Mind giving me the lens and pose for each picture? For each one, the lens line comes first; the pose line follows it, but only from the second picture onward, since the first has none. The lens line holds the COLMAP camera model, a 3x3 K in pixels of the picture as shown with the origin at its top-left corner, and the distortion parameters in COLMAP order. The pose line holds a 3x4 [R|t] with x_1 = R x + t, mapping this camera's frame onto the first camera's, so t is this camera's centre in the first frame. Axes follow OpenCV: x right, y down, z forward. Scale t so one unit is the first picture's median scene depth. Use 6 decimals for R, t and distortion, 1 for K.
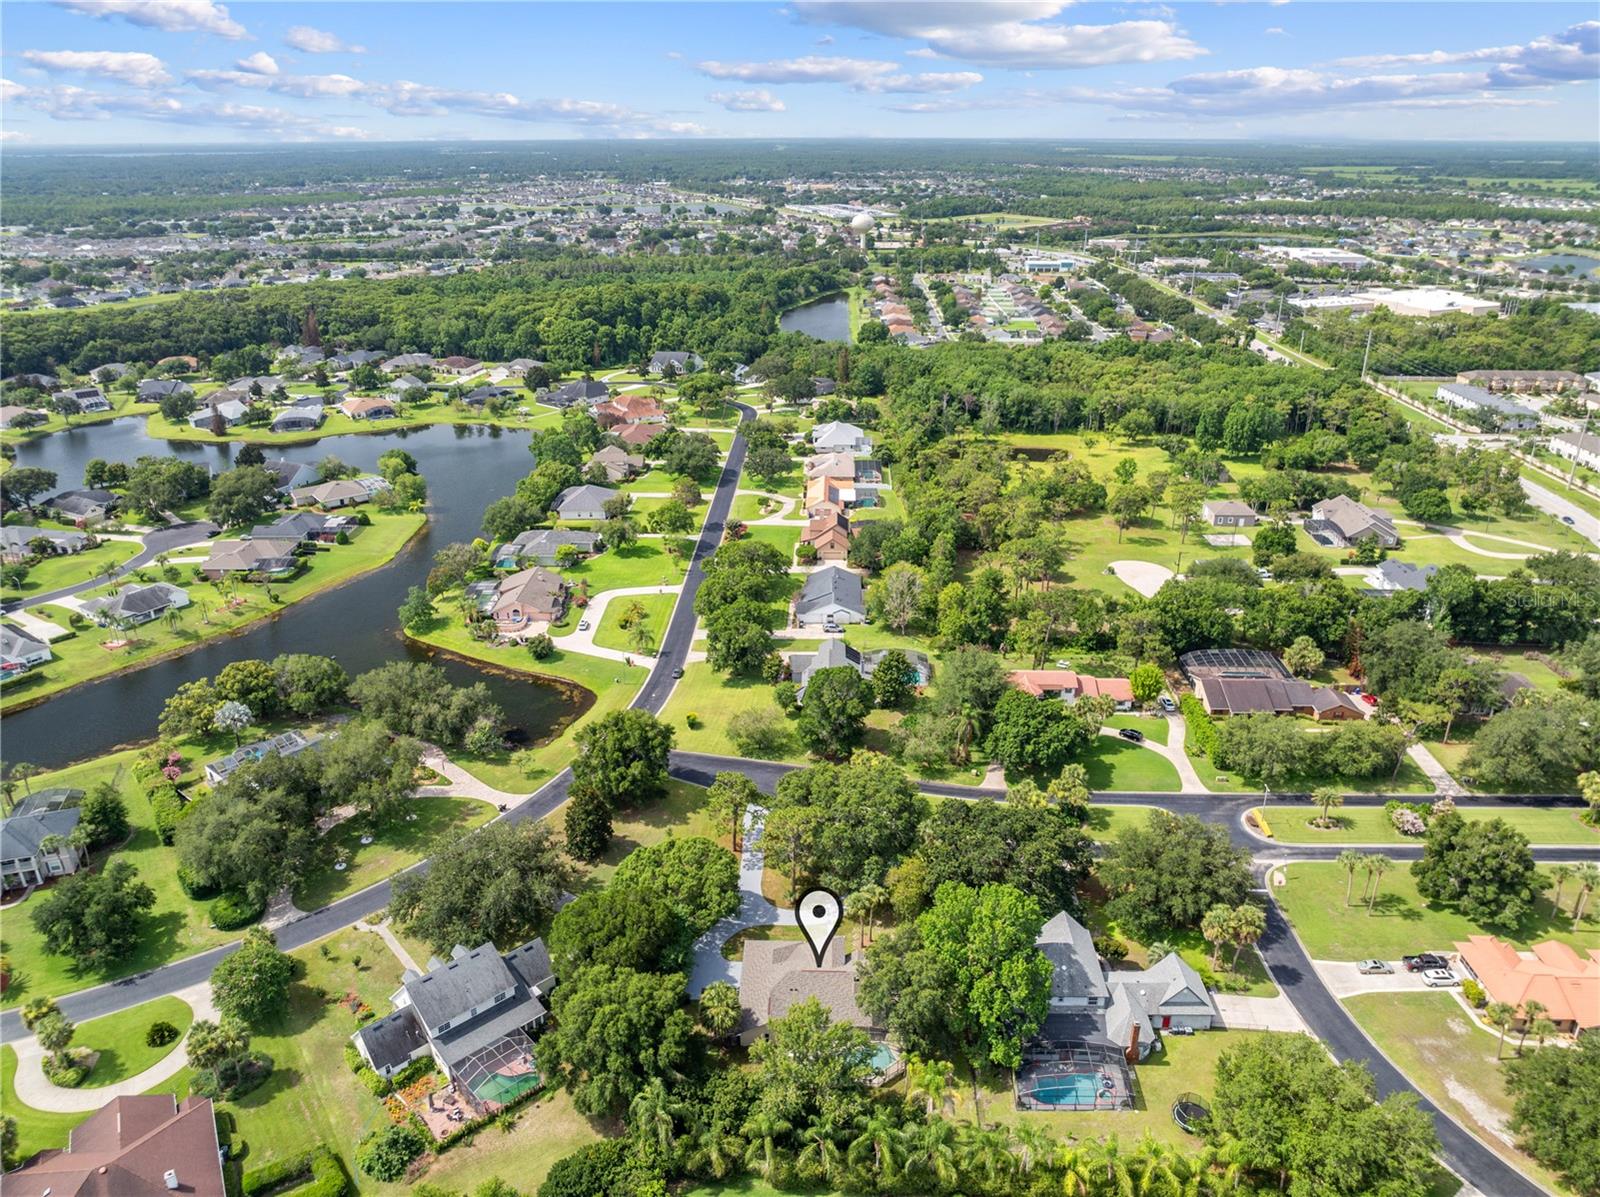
lens RADIAL K [[1118.8, 0, 800.0], [0, 1118.8, 598.5], [0, 0, 1]] dist [-0.019331, -0.046873]
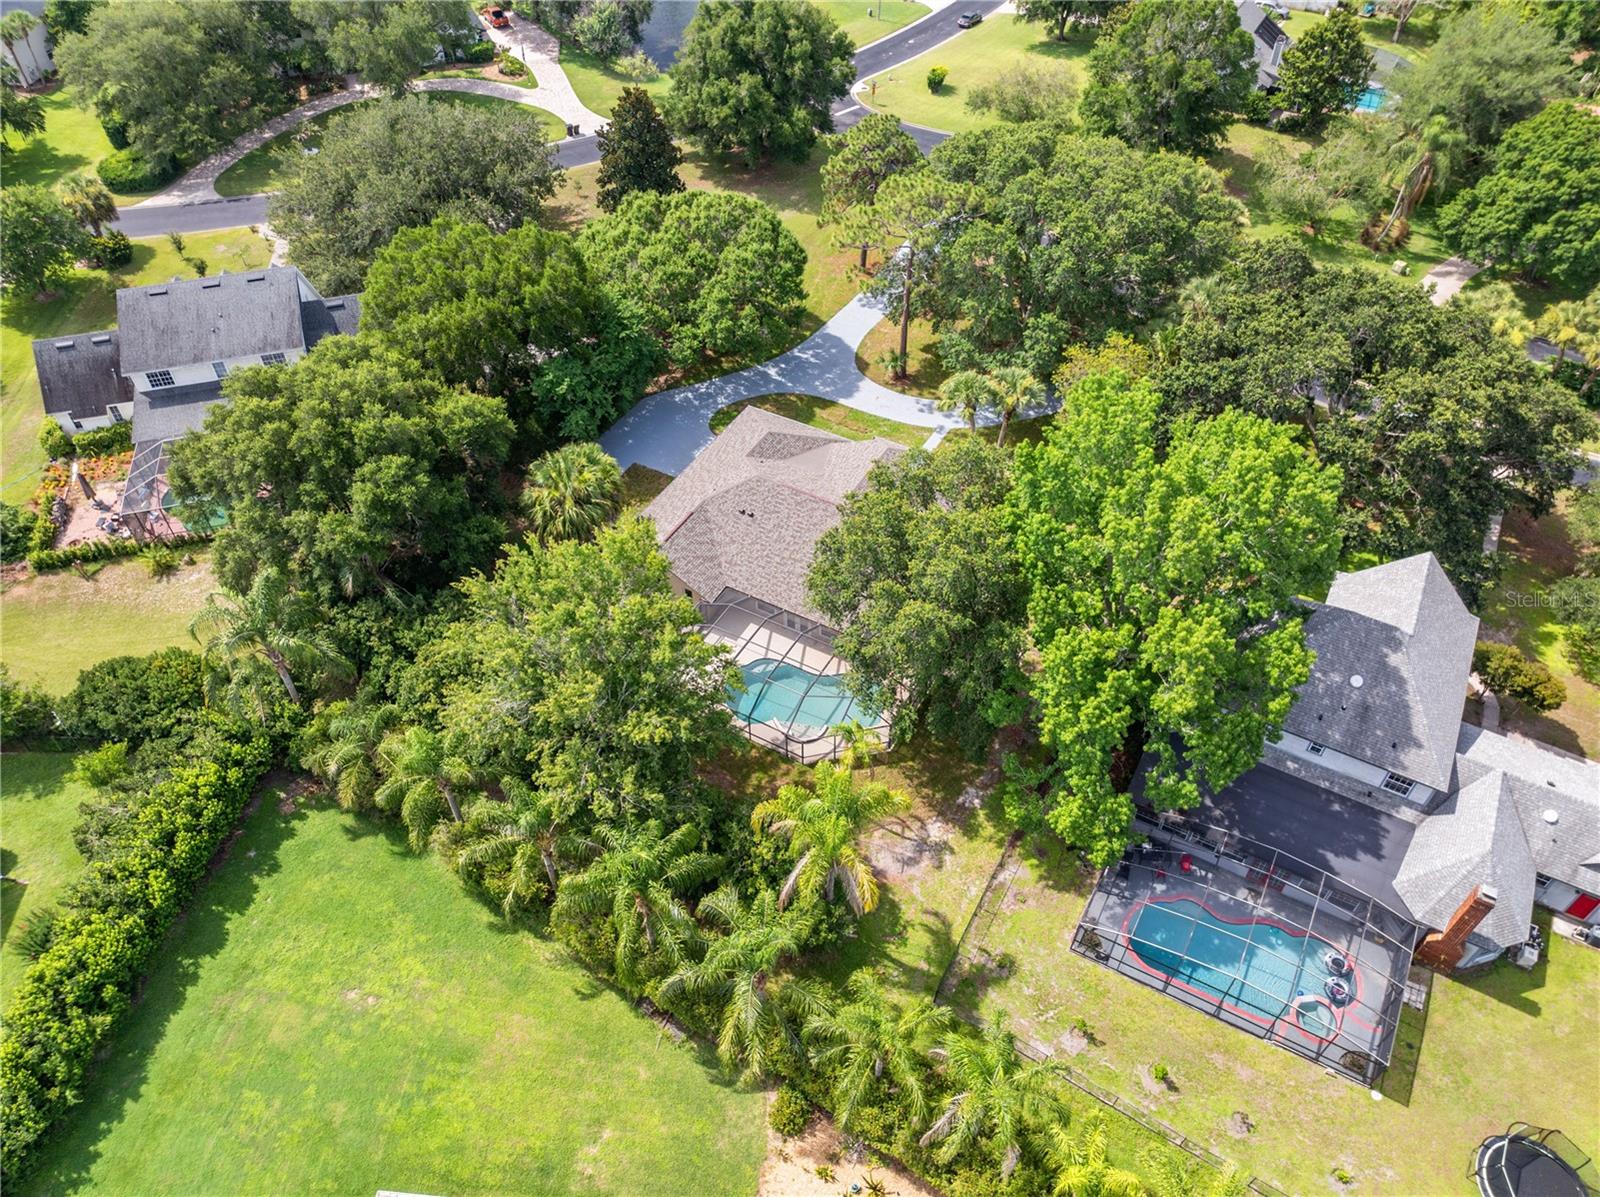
lens RADIAL K [[1122.2, 0, 803.2], [0, 1122.2, 596.6], [0, 0, 1]] dist [-0.036371, 0.003960]
pose [[0.886255, 0.335637, -0.319218, 0.184064], [-0.184057, 0.887598, 0.422248, 0.183735], [0.425059, -0.315465, 0.848414, 0.617575]]
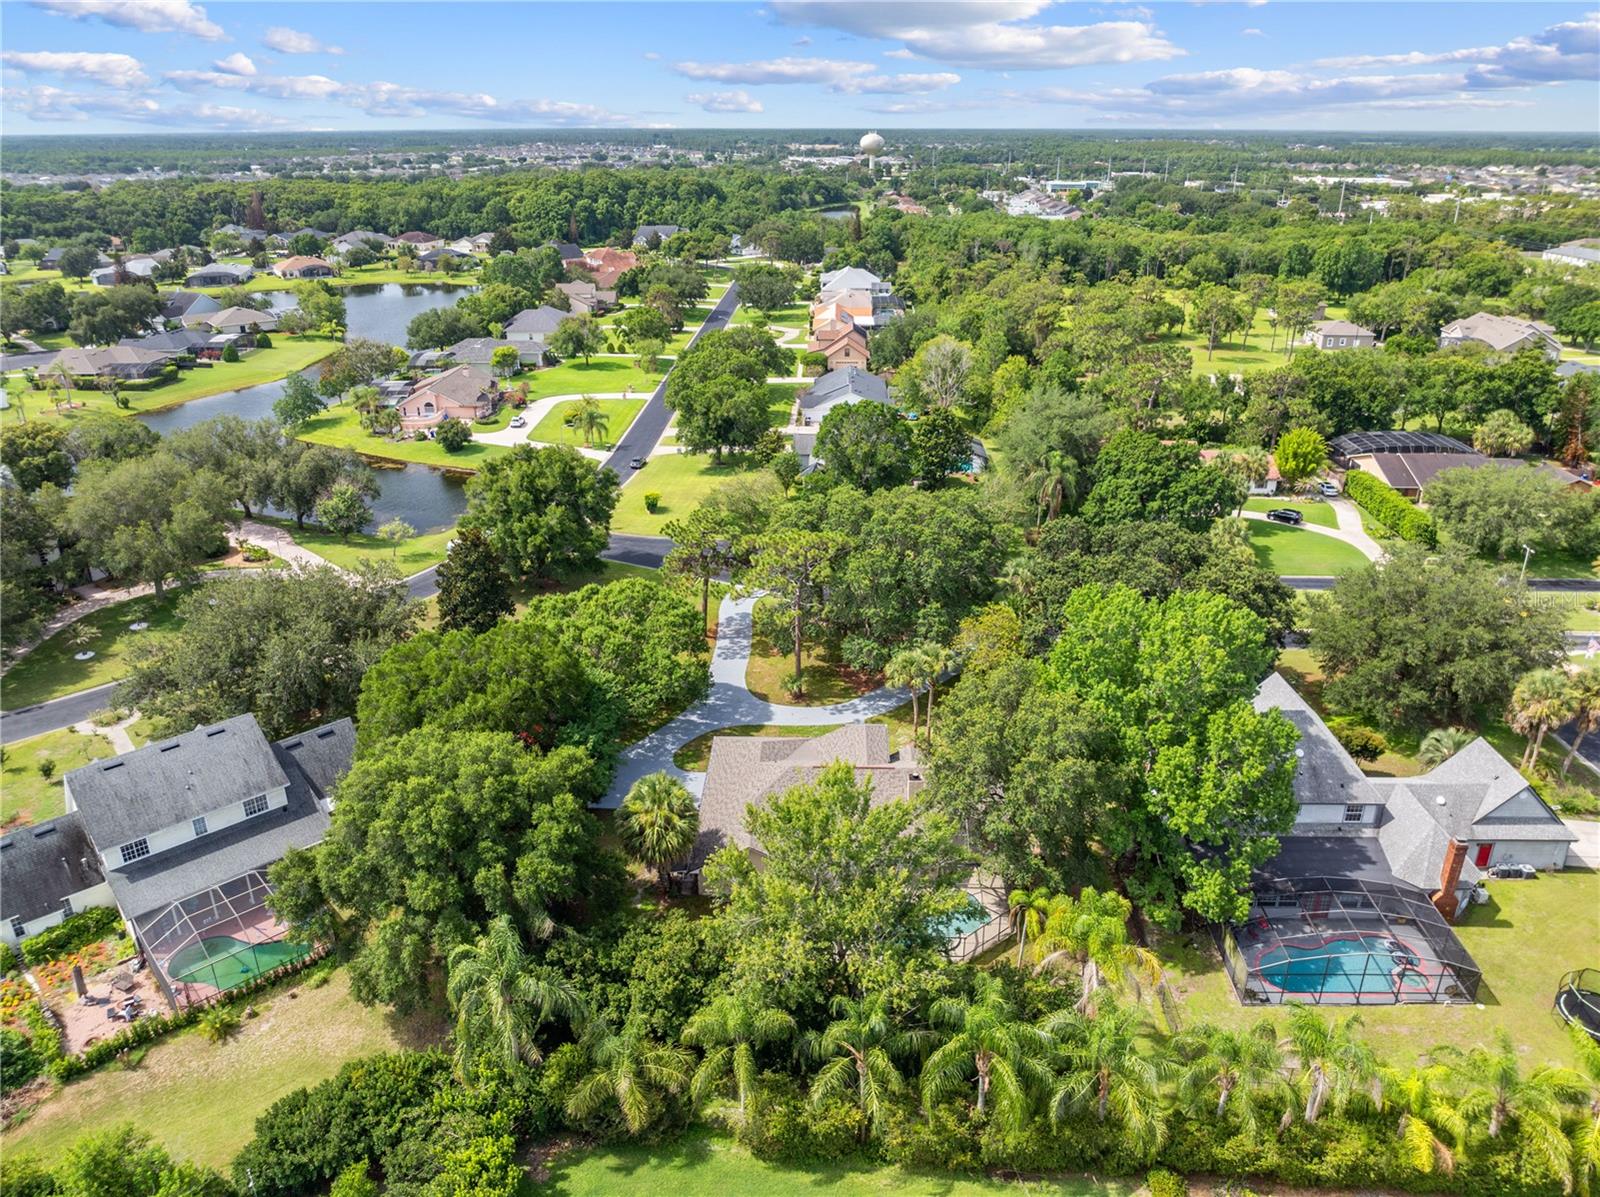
lens RADIAL K [[1124.4, 0, 804.4], [0, 1124.4, 596.9], [0, 0, 1]] dist [-0.047739, 0.019025]
pose [[0.999985, 0.004728, 0.002693, -0.004579], [-0.004744, 0.999971, 0.005983, 0.257553], [-0.002665, -0.005995, 0.999978, 0.468572]]
